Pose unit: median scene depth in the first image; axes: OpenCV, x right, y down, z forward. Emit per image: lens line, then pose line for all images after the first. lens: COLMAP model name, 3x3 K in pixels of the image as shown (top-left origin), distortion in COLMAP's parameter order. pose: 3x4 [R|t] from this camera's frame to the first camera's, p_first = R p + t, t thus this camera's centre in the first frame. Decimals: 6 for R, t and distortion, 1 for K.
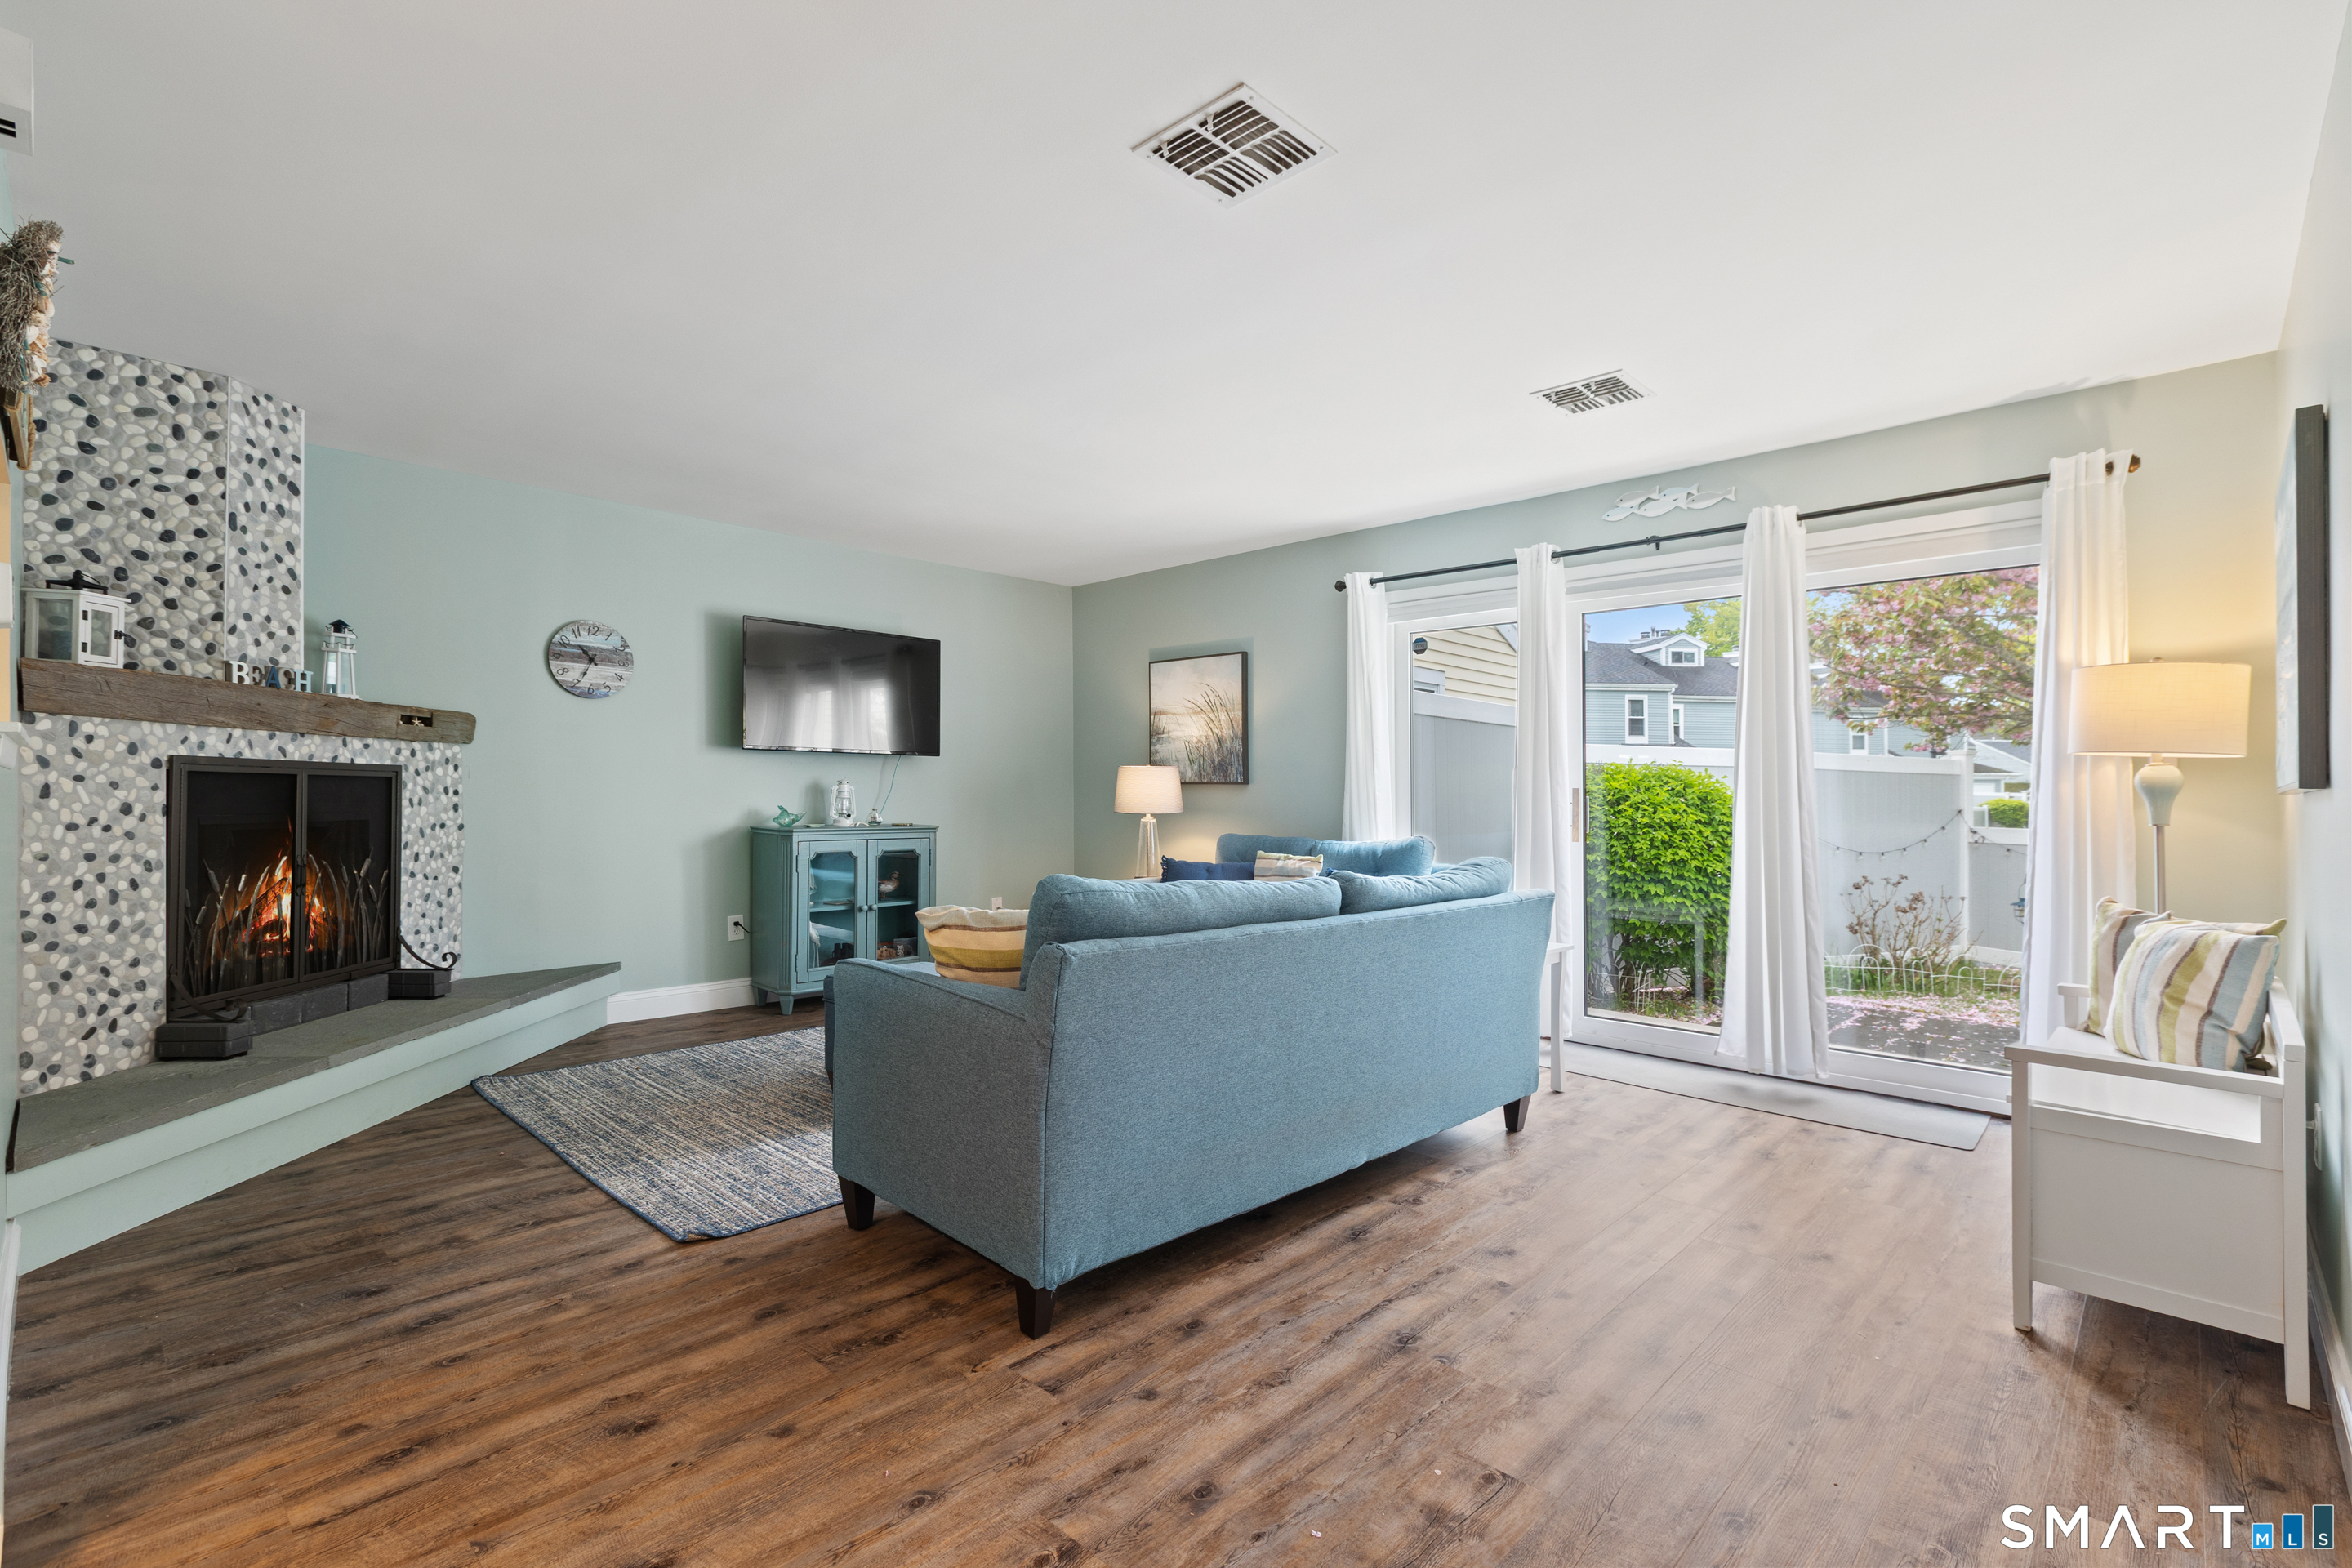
lens RADIAL K [[1066.8, 0, 1159.6], [0, 1066.8, 779.6], [0, 0, 1]] dist [-0.000159, -0.000033]
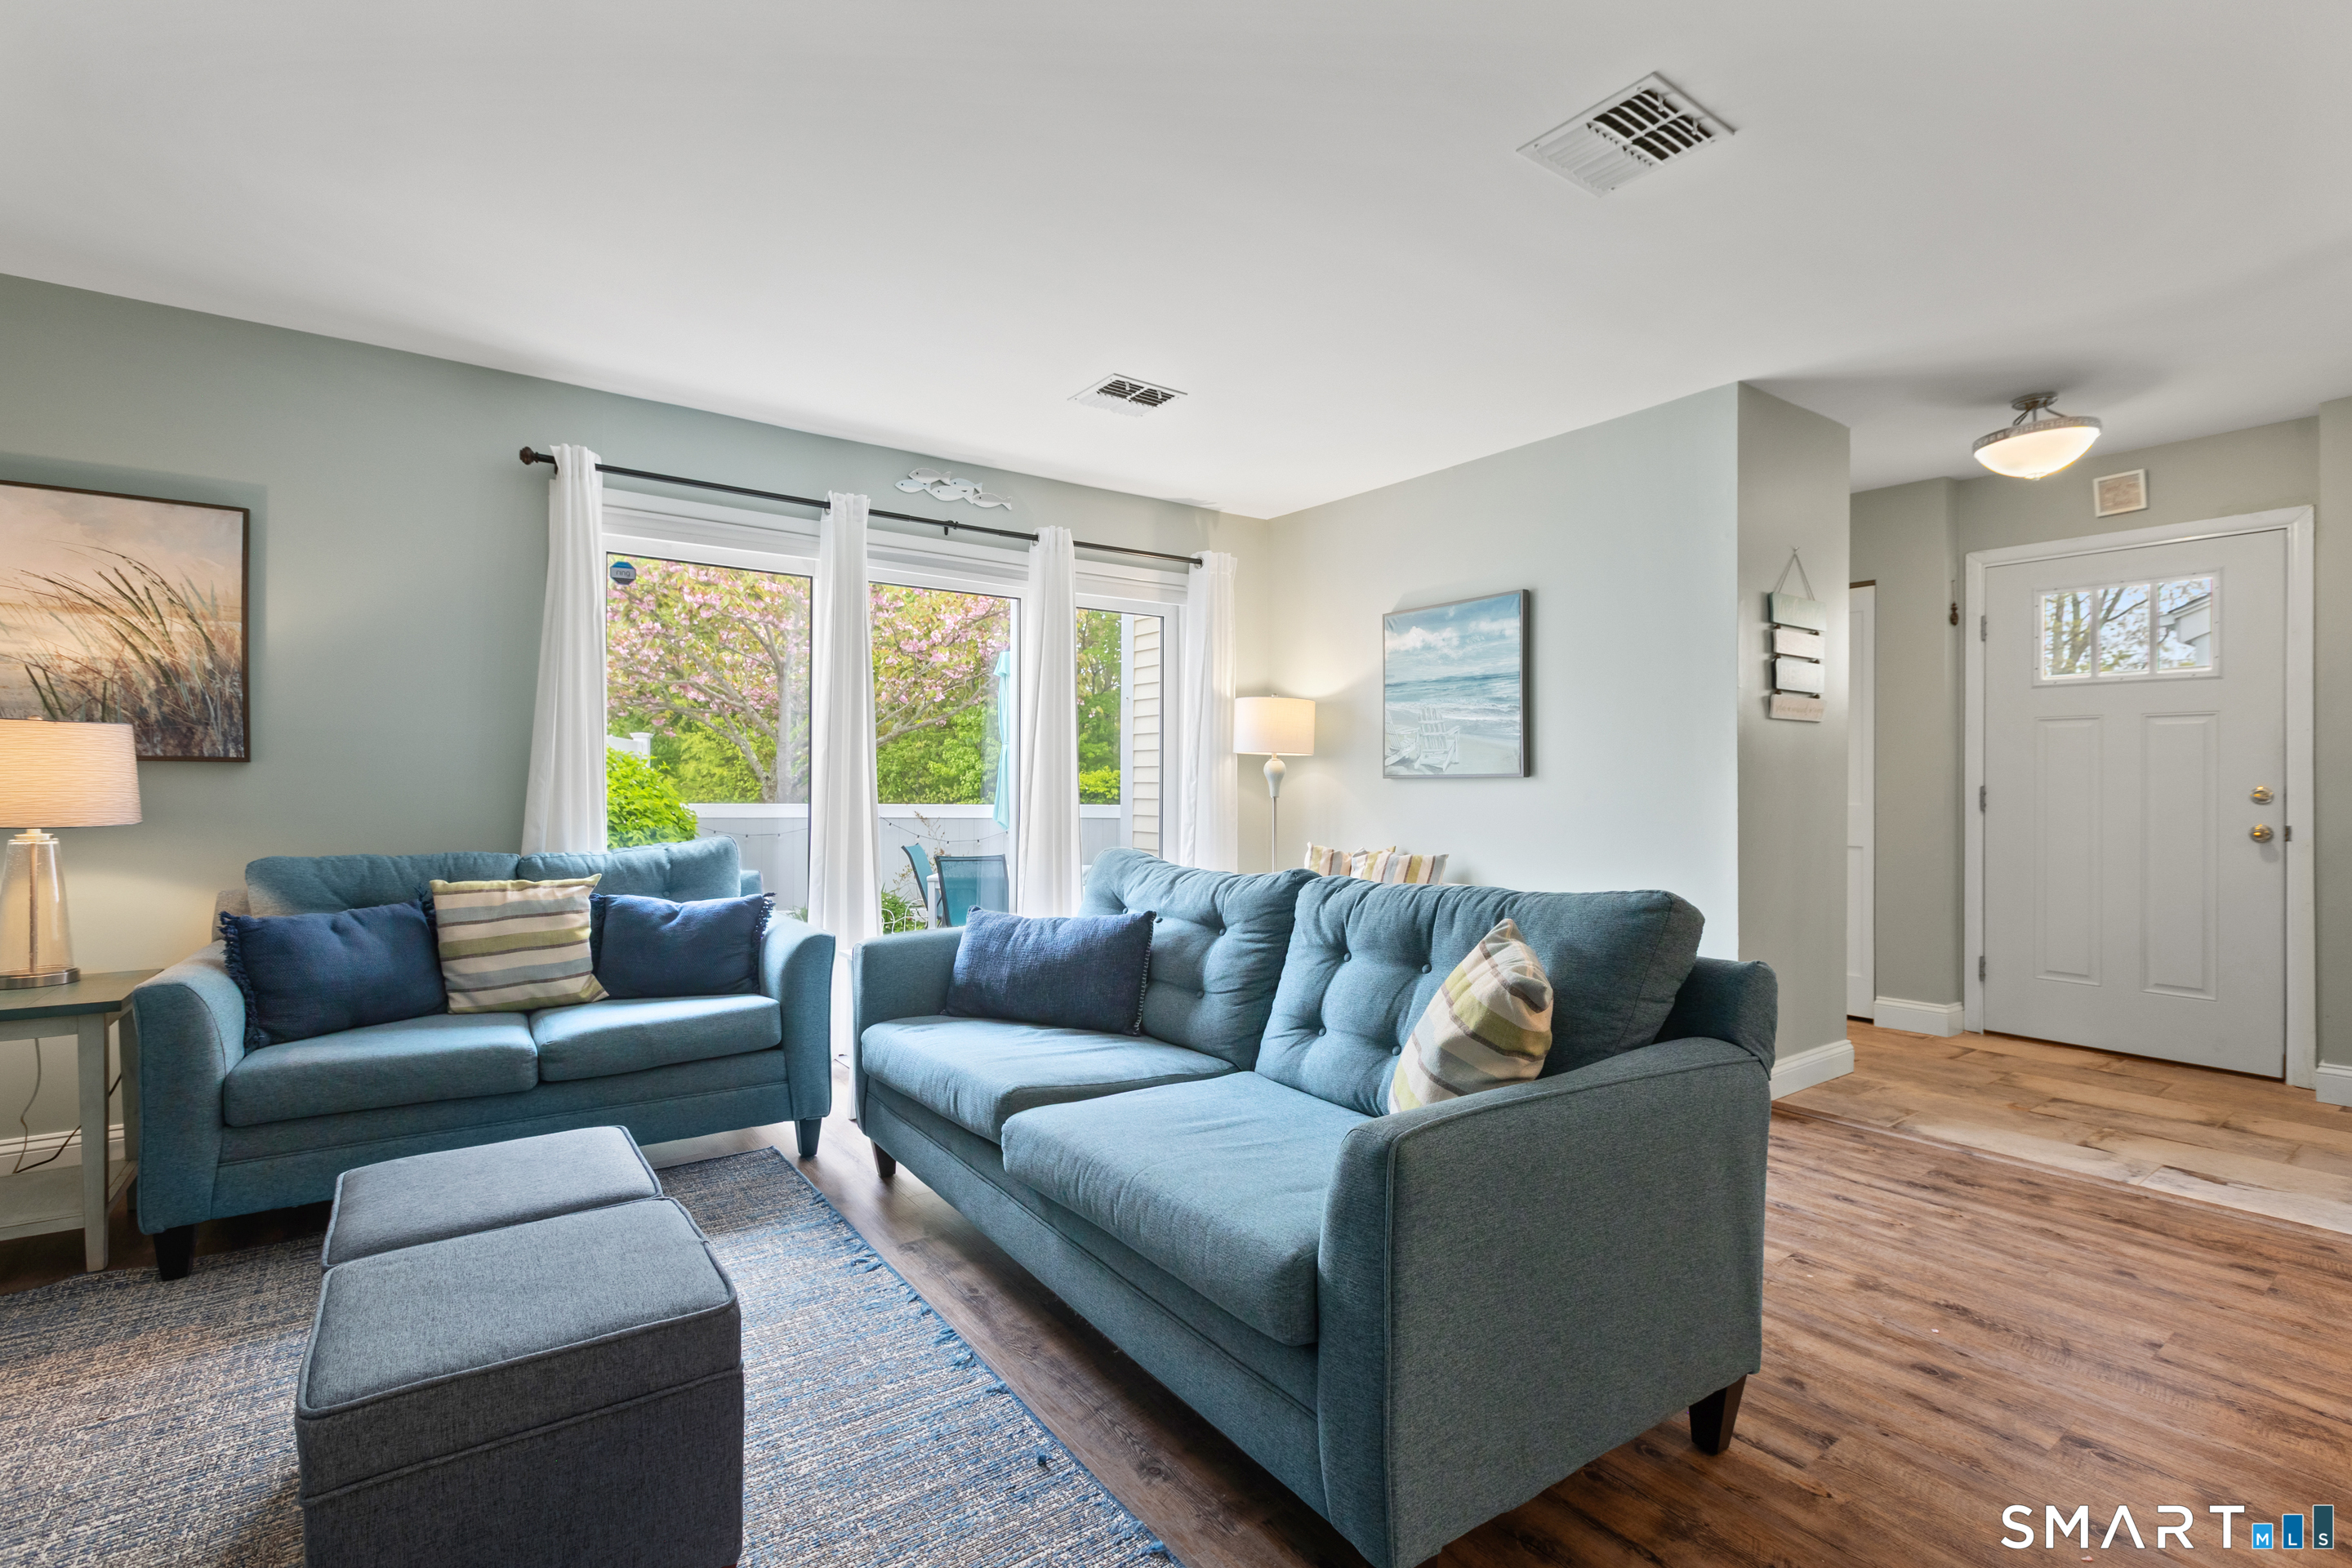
lens RADIAL K [[1066.8, 0, 1159.6], [0, 1066.8, 779.6], [0, 0, 1]] dist [-0.000159, -0.000033]
pose [[0.170097, -0.006114, 0.985408, -0.395979], [-0.015405, 0.999842, 0.008862, 0.001538], [-0.985307, -0.016687, 0.169976, 0.511277]]
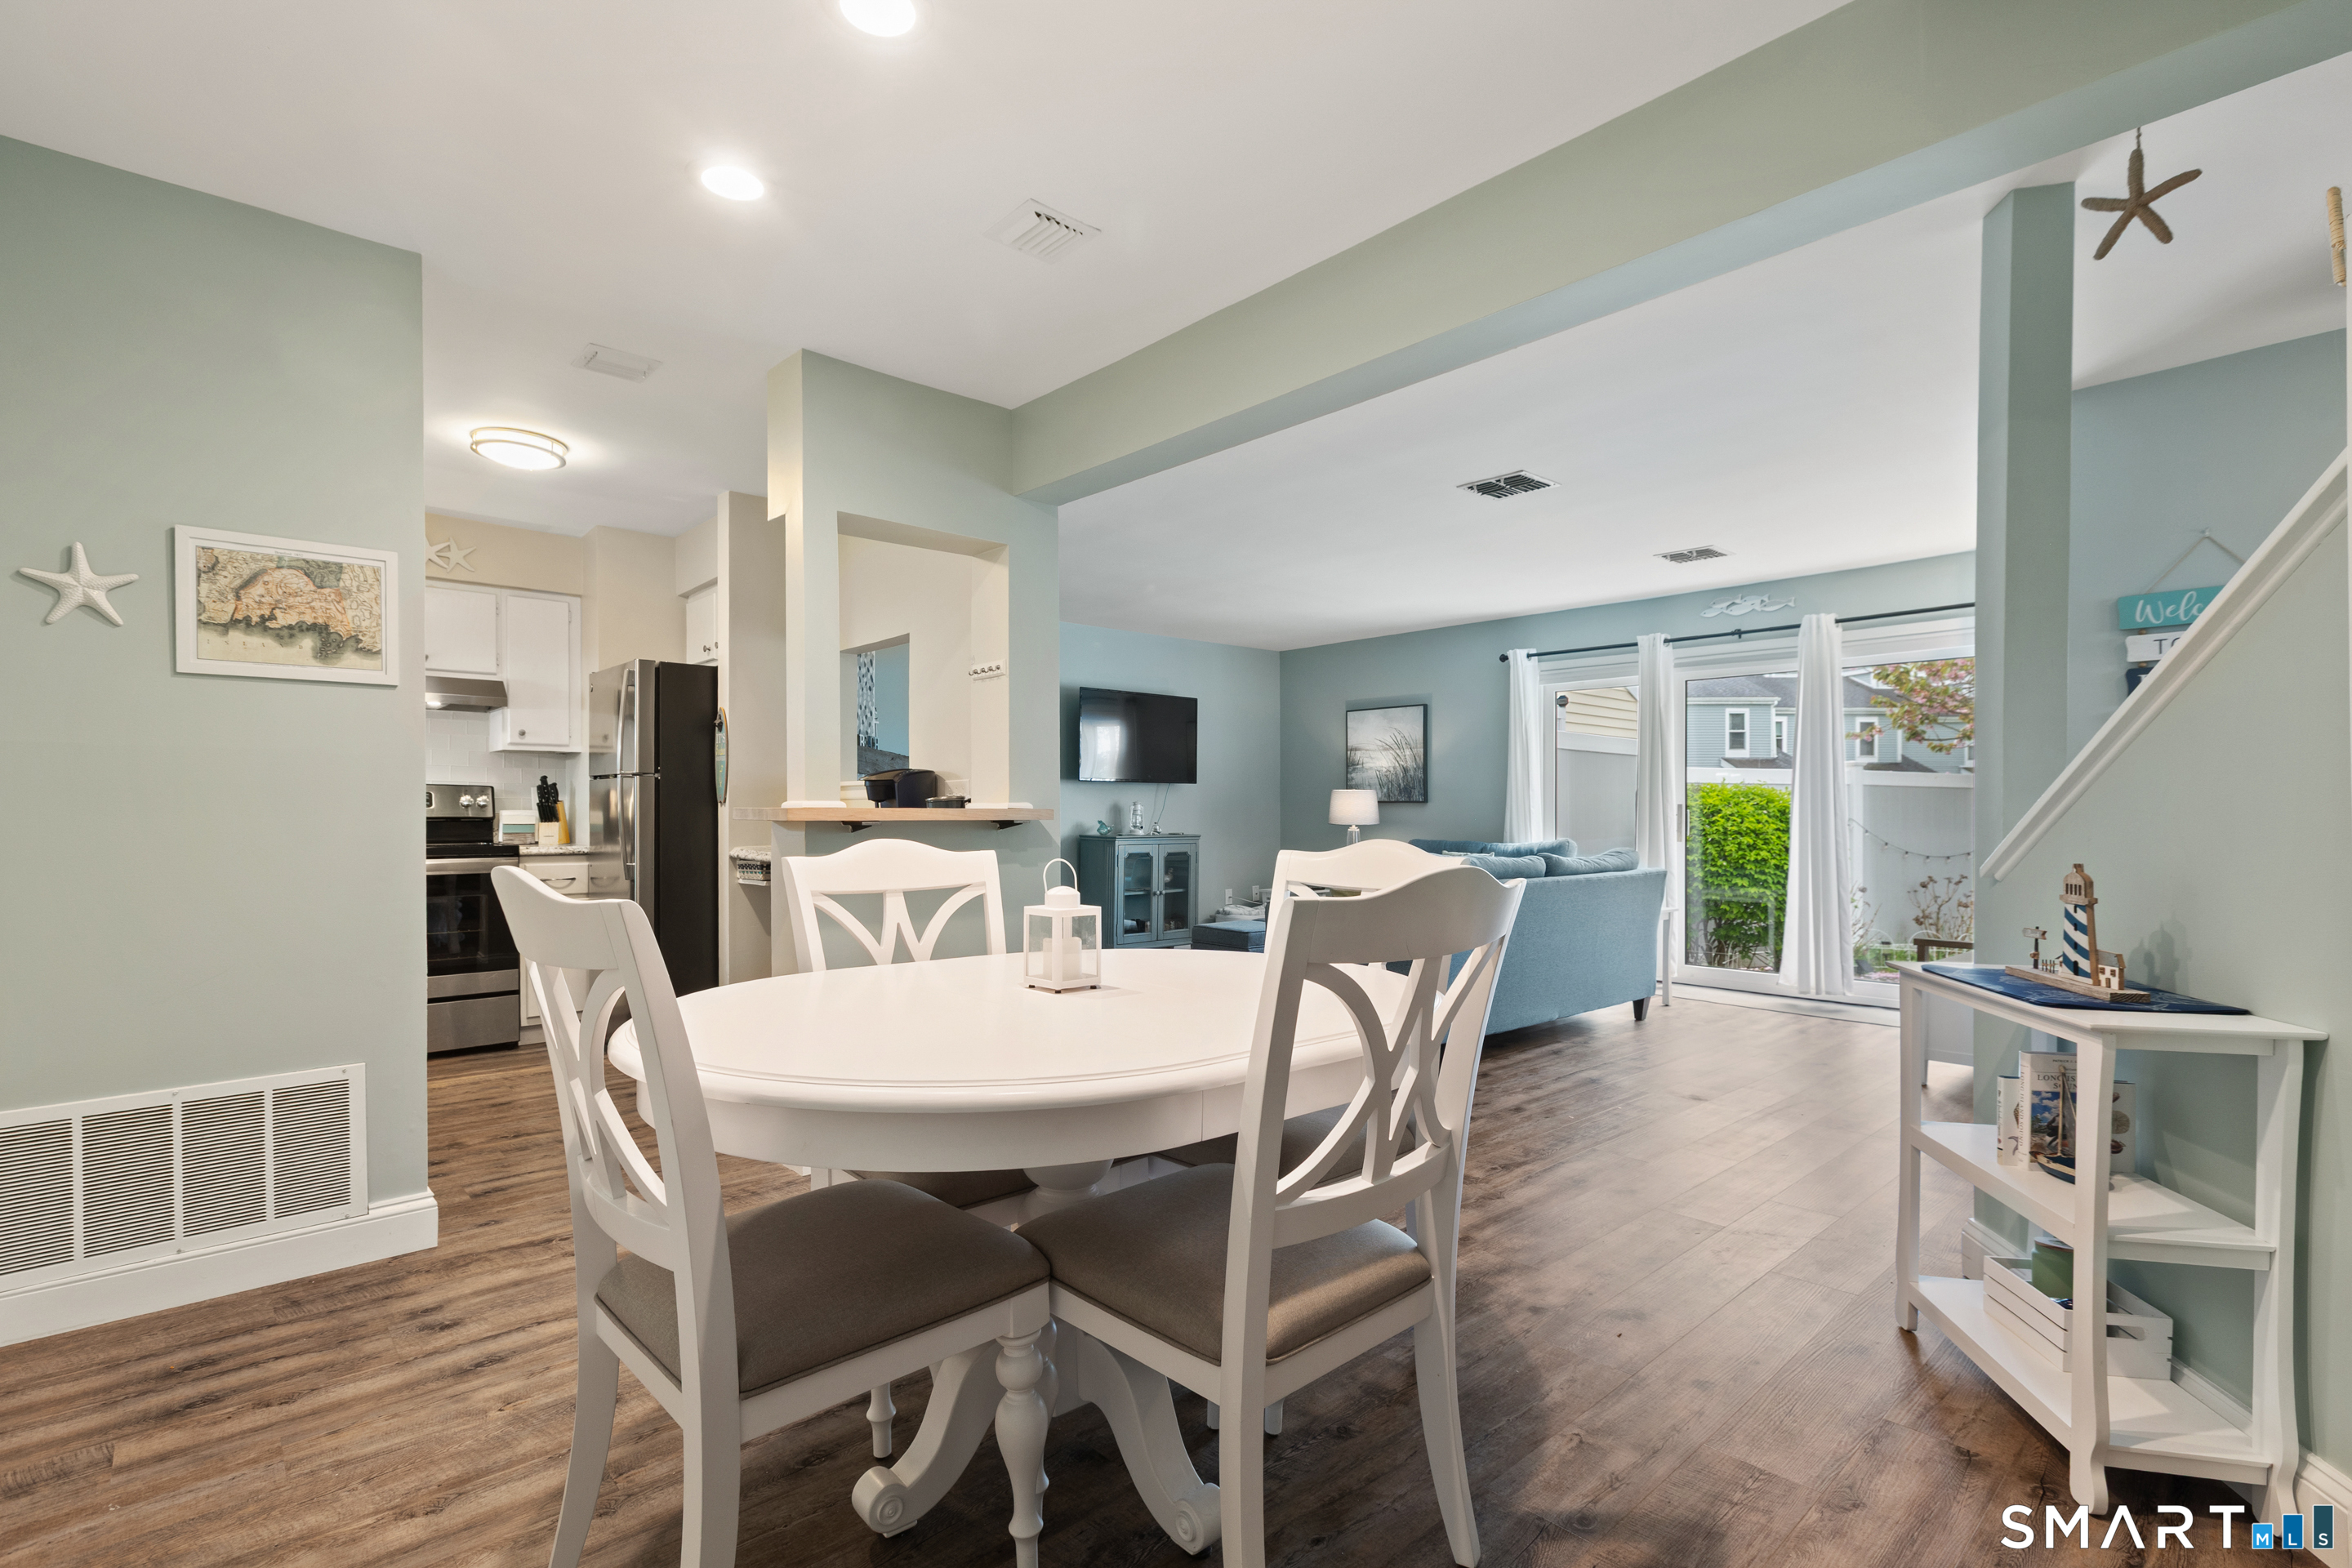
lens RADIAL K [[1091.2, 0, 1157.4], [0, 1091.2, 832.8], [0, 0, 1]] dist [0.001085, 0.000073]
pose [[0.997573, -0.005488, -0.069405, -0.177428], [0.007774, 0.999435, 0.032710, -0.005854], [0.069186, -0.033170, 0.997052, -0.435487]]
